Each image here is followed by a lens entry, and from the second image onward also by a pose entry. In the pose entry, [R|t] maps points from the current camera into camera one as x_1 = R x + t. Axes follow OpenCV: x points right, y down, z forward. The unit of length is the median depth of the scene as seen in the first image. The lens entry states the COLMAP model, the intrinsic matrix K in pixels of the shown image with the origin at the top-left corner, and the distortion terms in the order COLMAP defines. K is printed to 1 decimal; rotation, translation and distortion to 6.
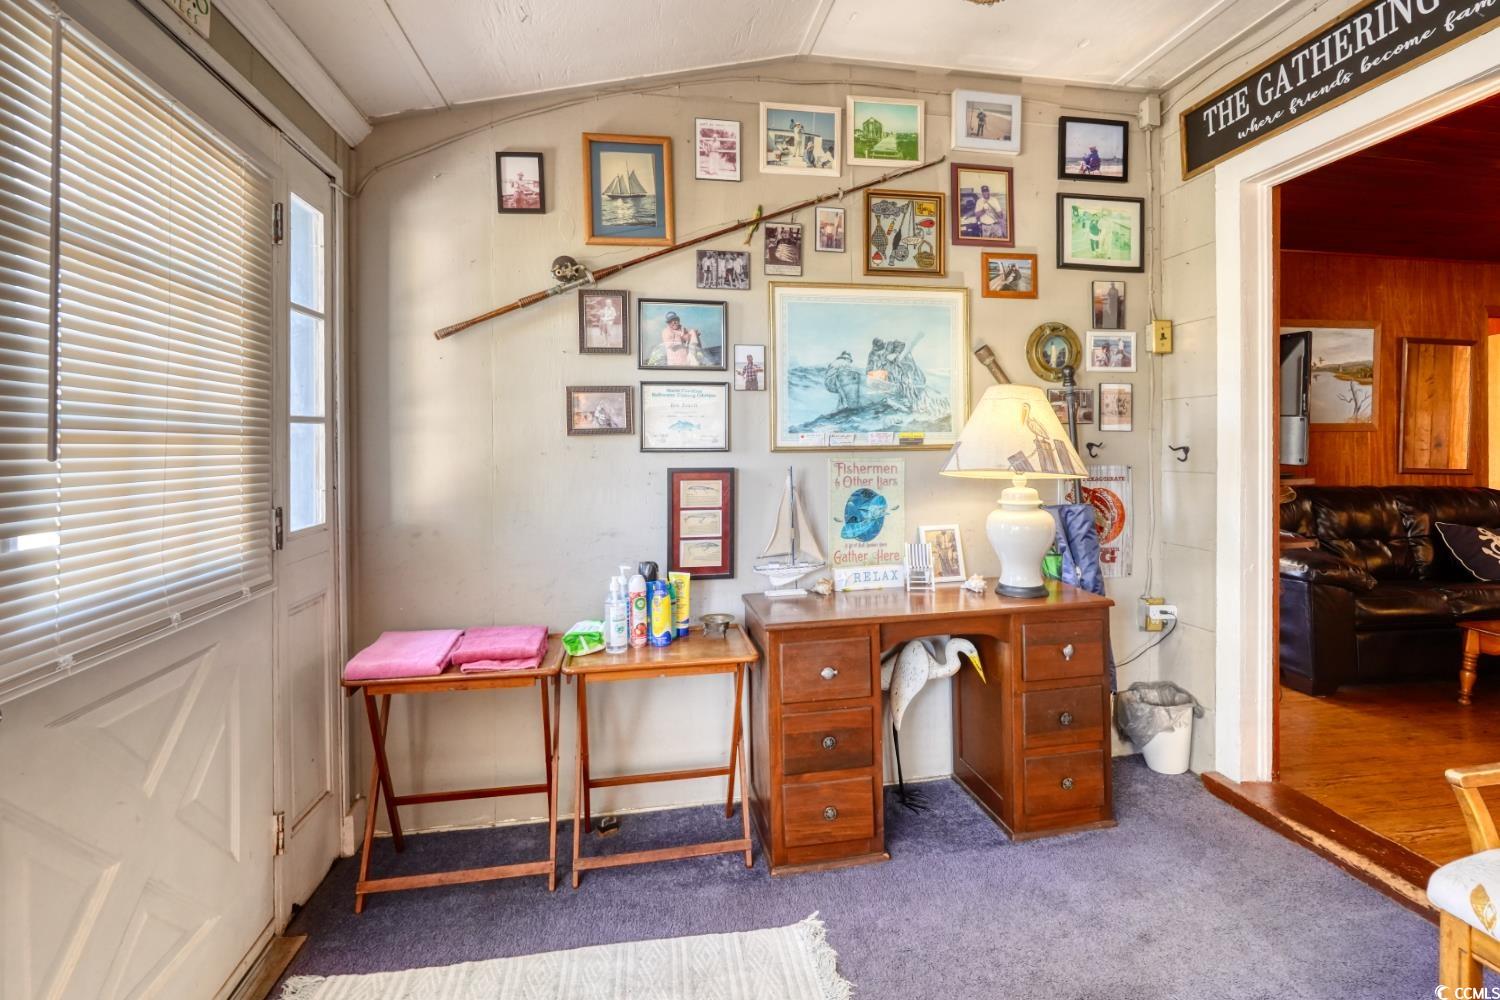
lens RADIAL K [[686.4, 0, 745.4], [0, 686.4, 450.6], [0, 0, 1]] dist [-0.018224, 0.007222]
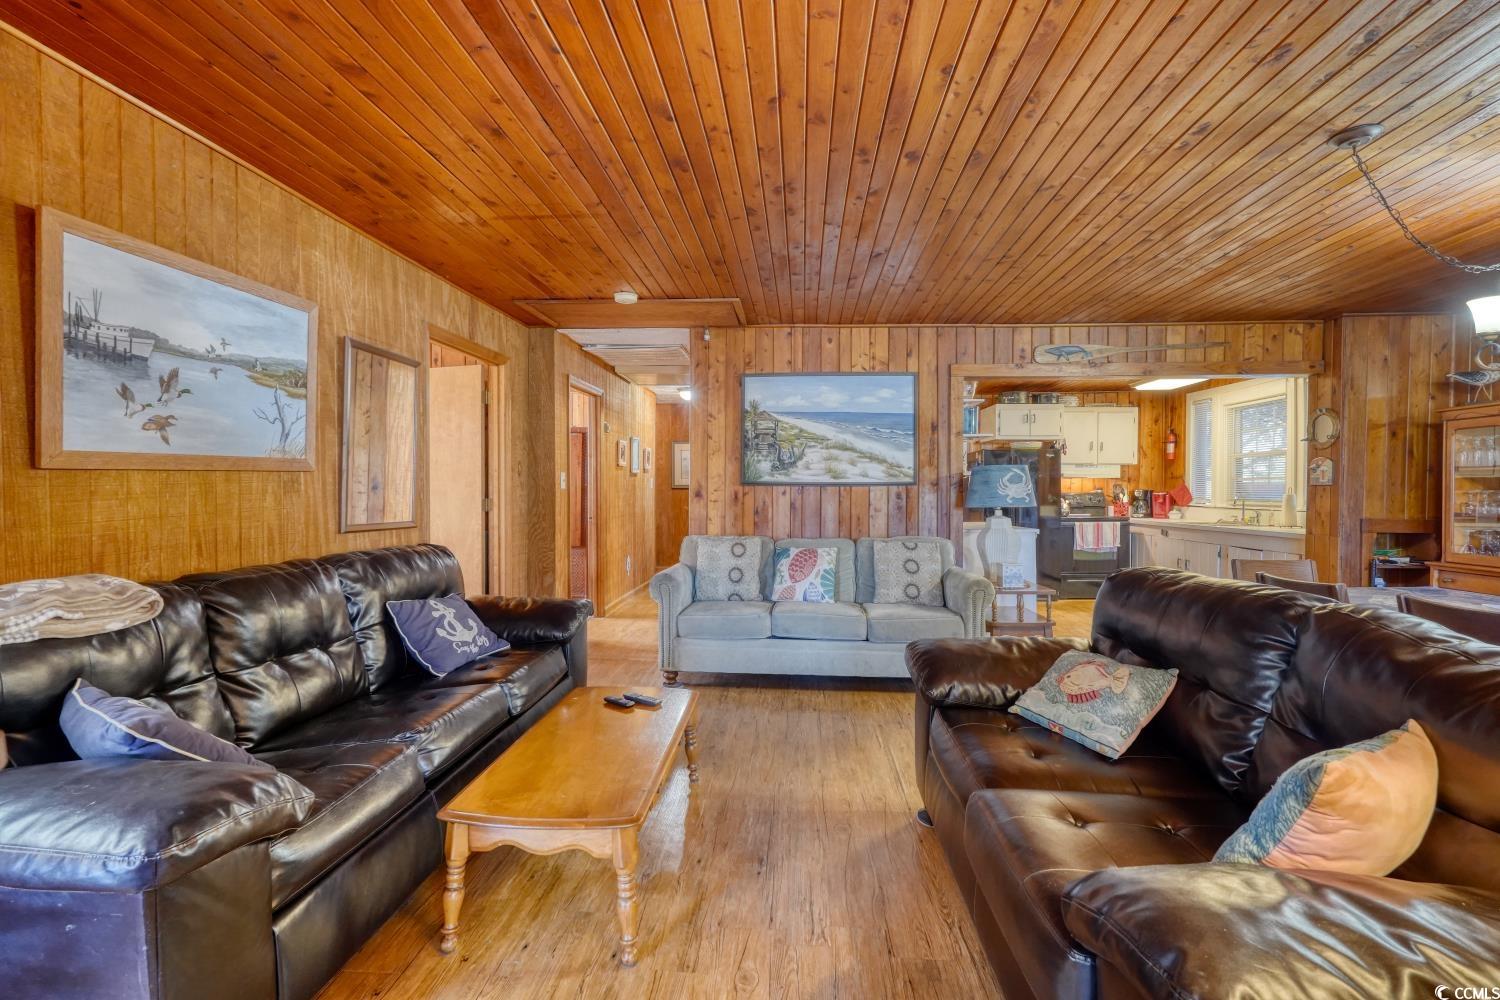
lens RADIAL K [[664.5, 0, 752.1], [0, 664.5, 497.2], [0, 0, 1]] dist [-0.012893, 0.006462]
pose [[0.235810, -0.015574, 0.971674, 0.411743], [-0.002641, 0.999858, 0.016667, -0.015568], [-0.971796, -0.006496, 0.235735, 0.440434]]
